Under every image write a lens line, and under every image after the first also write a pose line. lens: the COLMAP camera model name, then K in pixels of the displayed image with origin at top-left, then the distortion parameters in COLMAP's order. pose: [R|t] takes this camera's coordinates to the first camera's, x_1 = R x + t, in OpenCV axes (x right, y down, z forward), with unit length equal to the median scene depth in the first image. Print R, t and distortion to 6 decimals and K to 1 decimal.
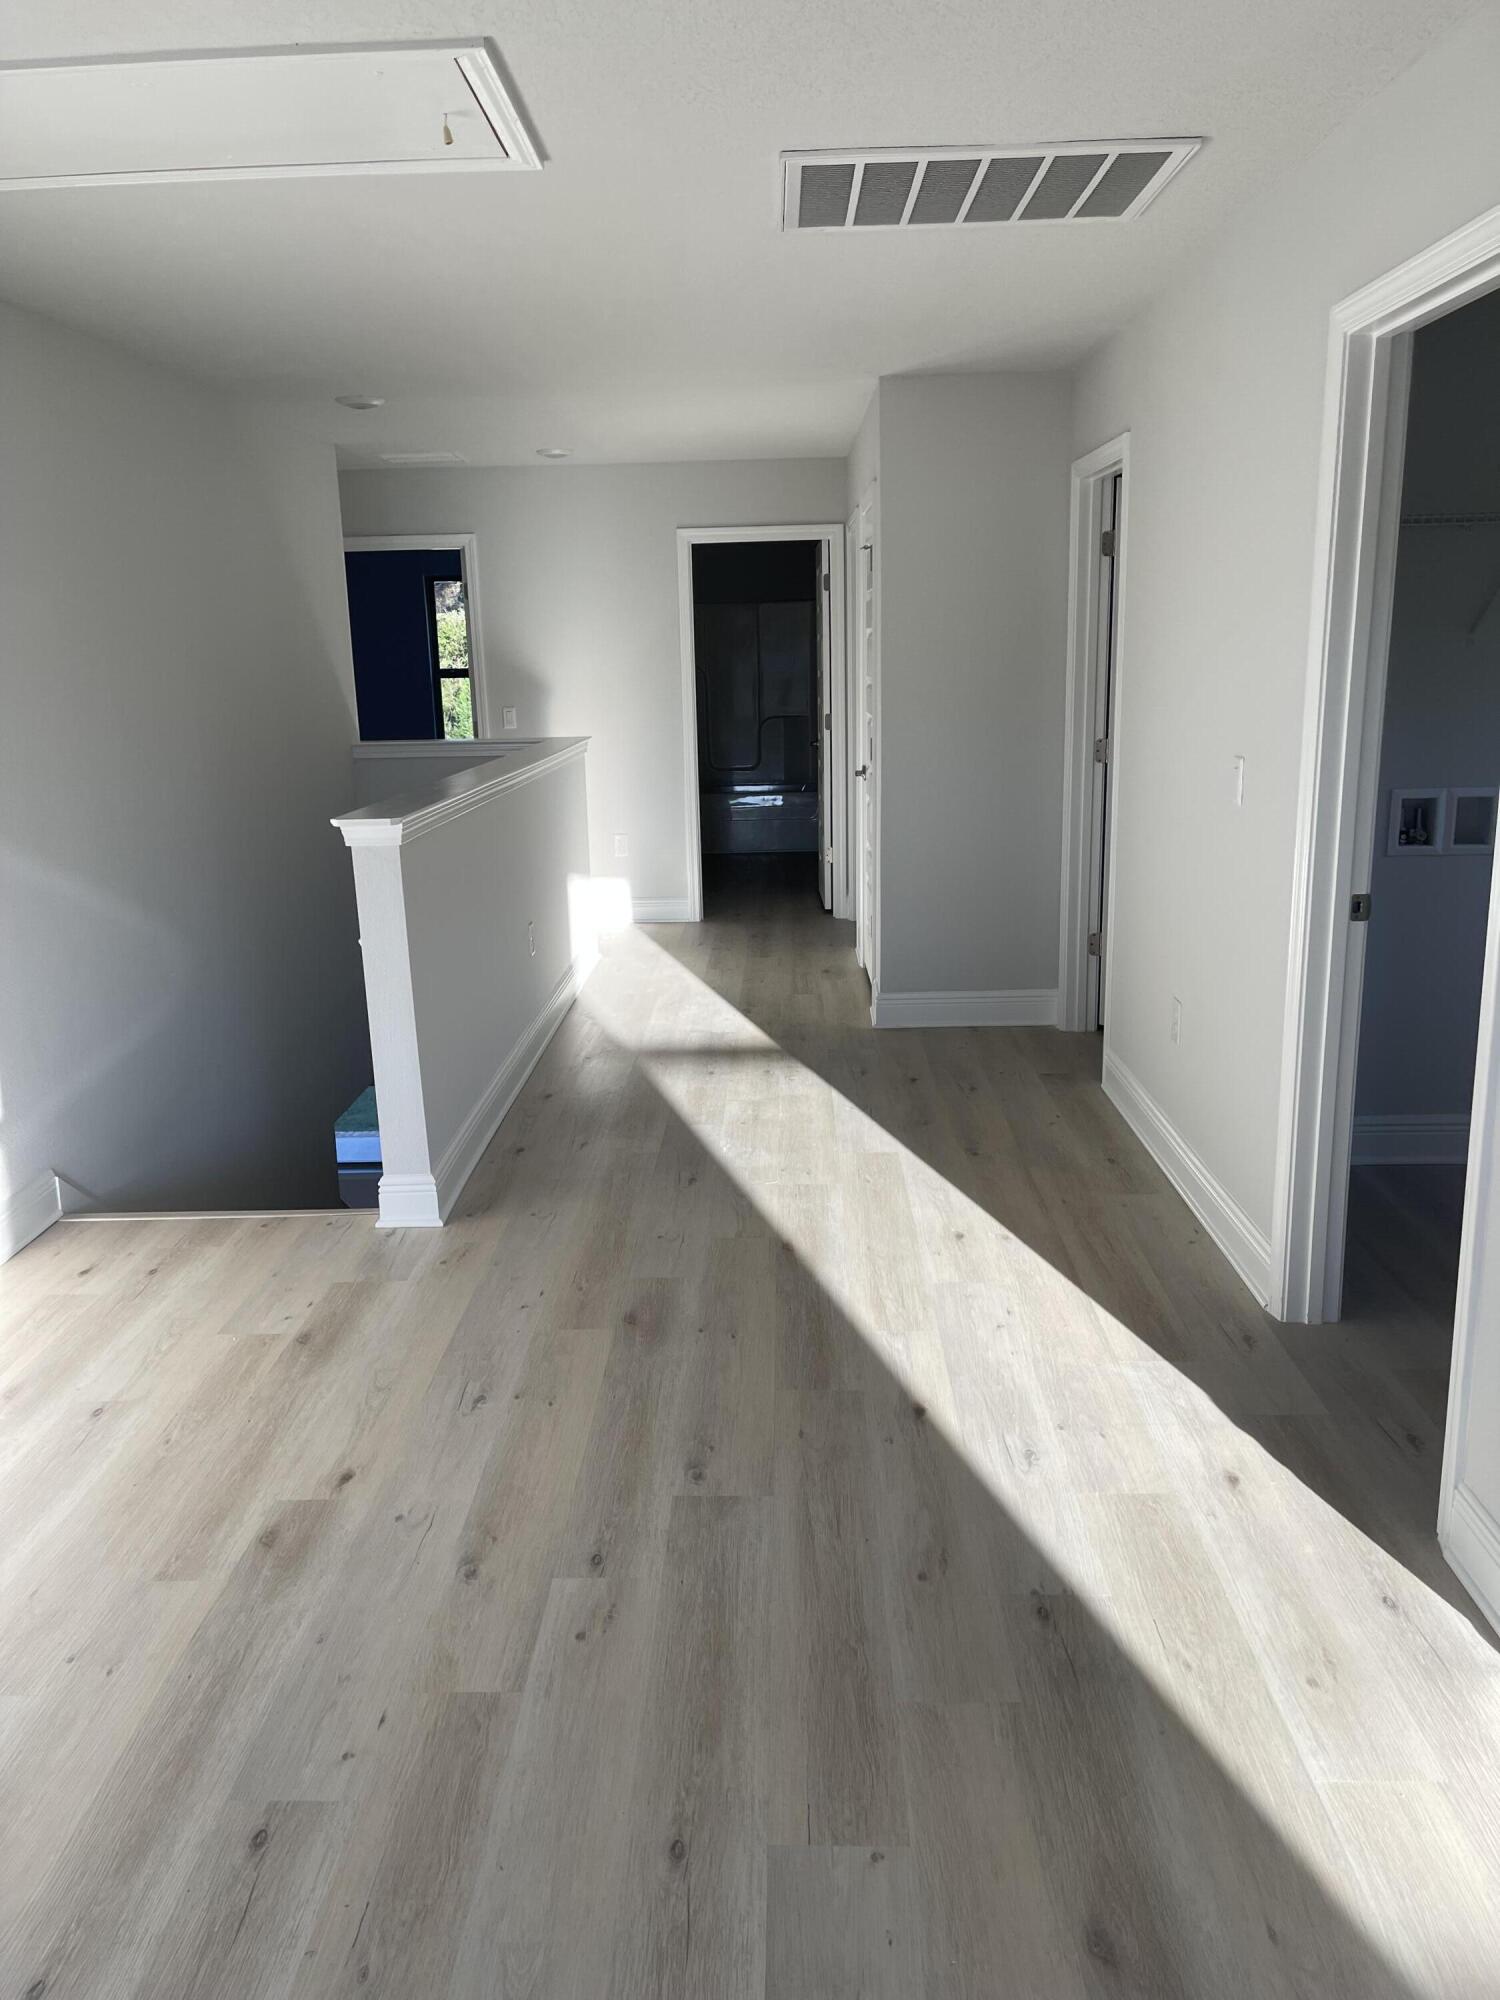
lens RADIAL K [[1507.6, 0, 751.7], [0, 1507.6, 1002.6], [0, 0, 1]] dist [0.004386, -0.039039]
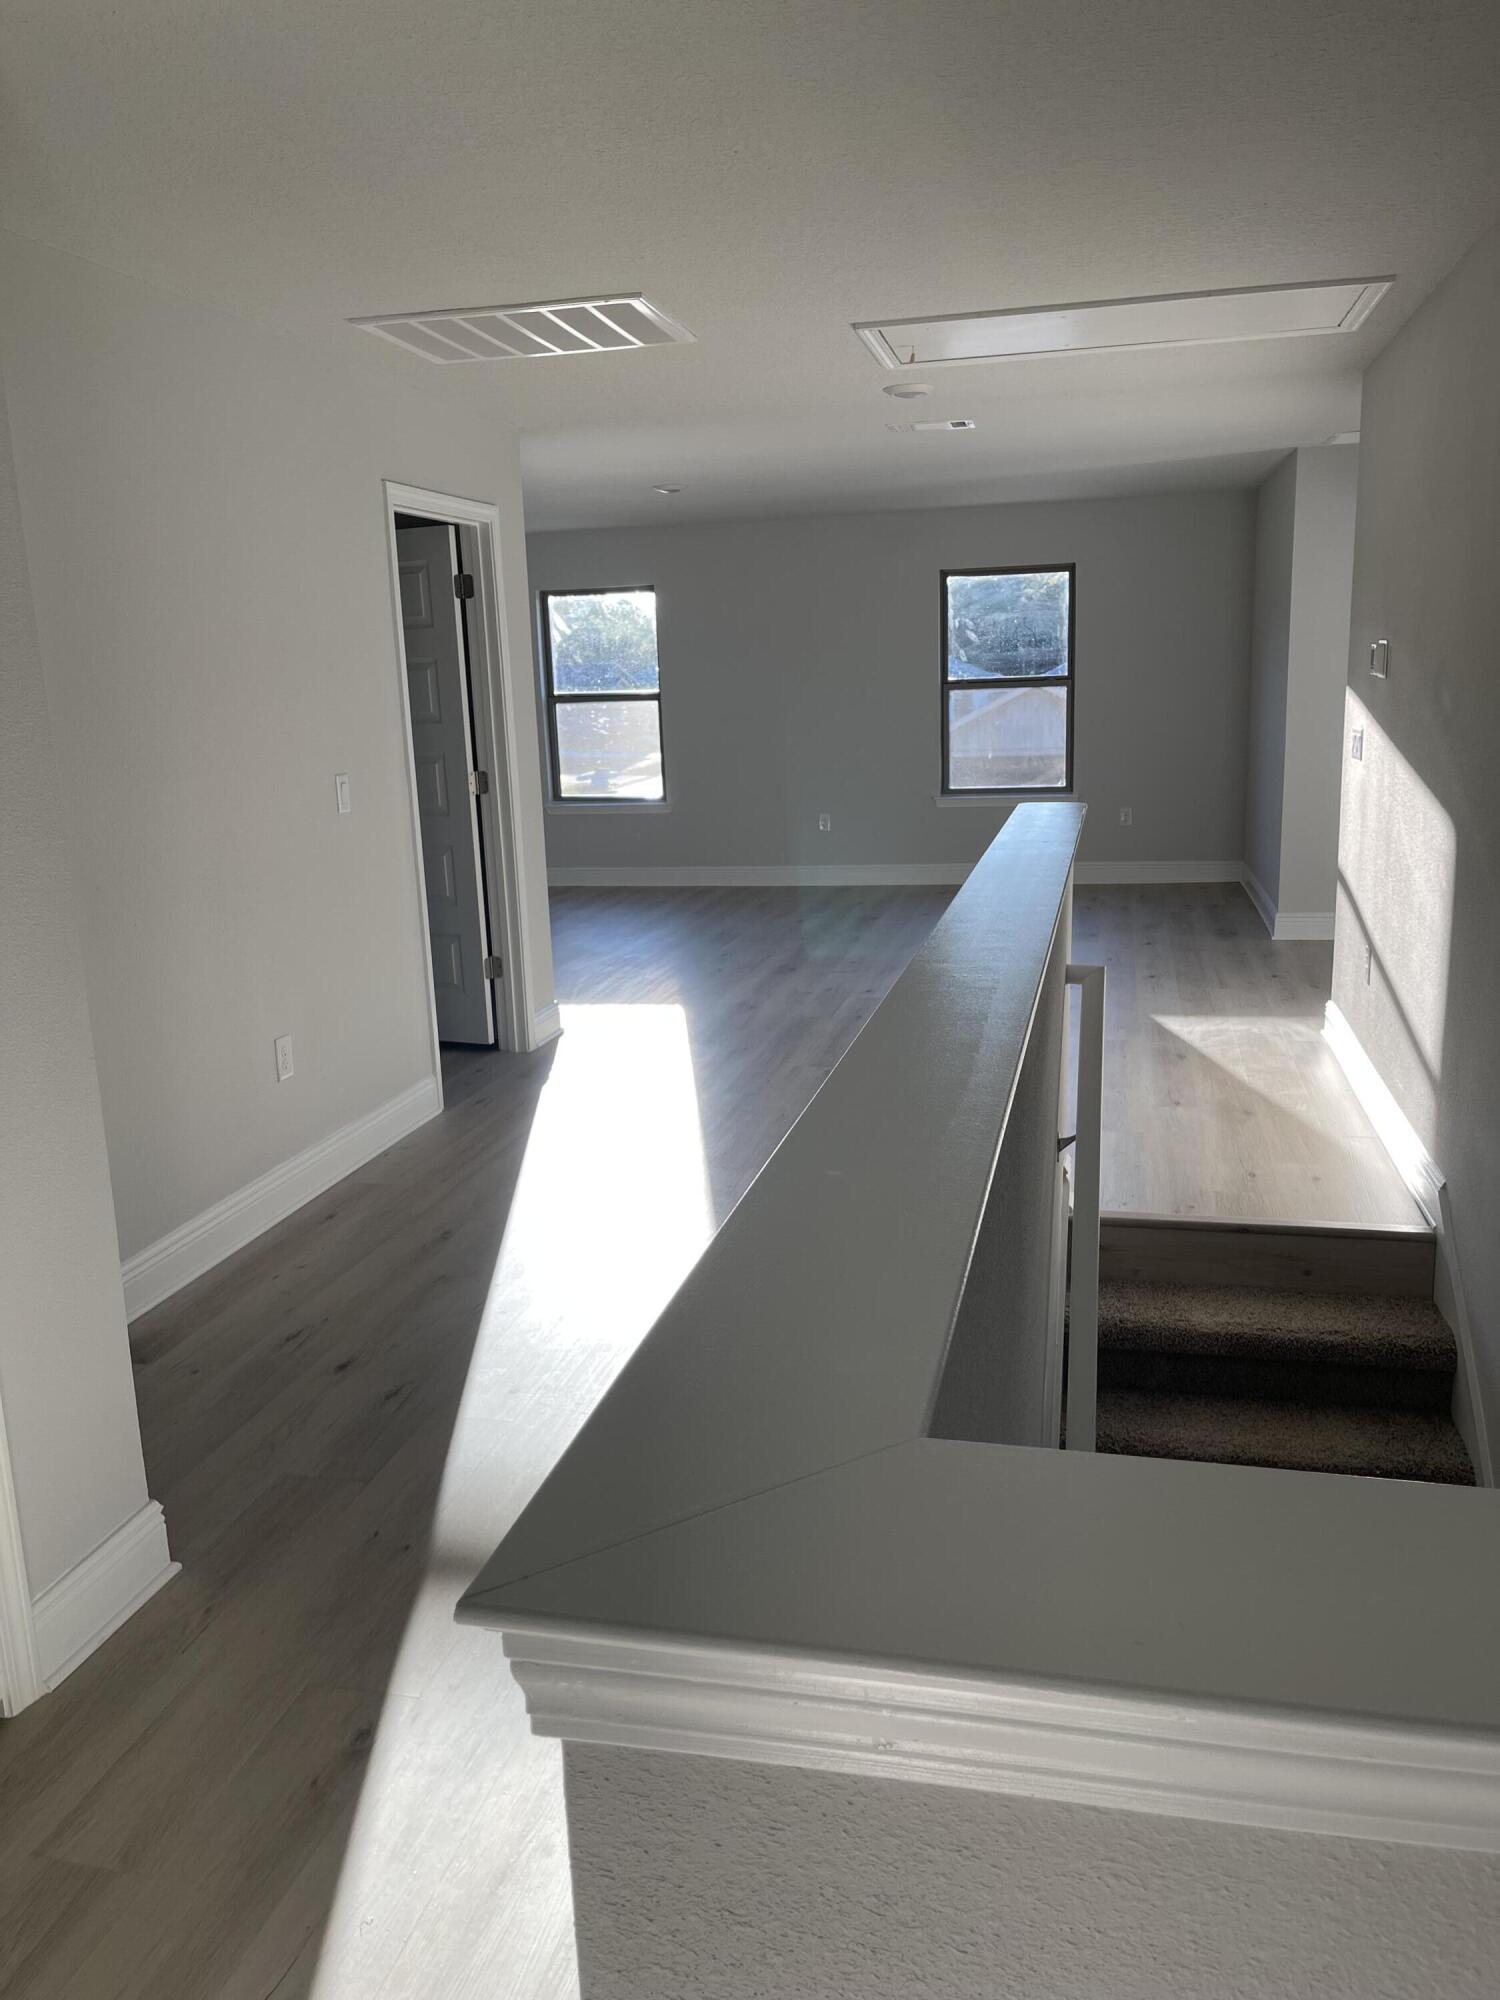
lens RADIAL K [[1507.6, 0, 751.1], [0, 1507.6, 1002.0], [0, 0, 1]] dist [0.004386, -0.039039]
pose [[-0.976762, 0.008328, 0.214164, -0.228304], [0.099449, 0.902773, 0.418463, -0.390032], [-0.189856, 0.430038, -0.882622, 1.717811]]
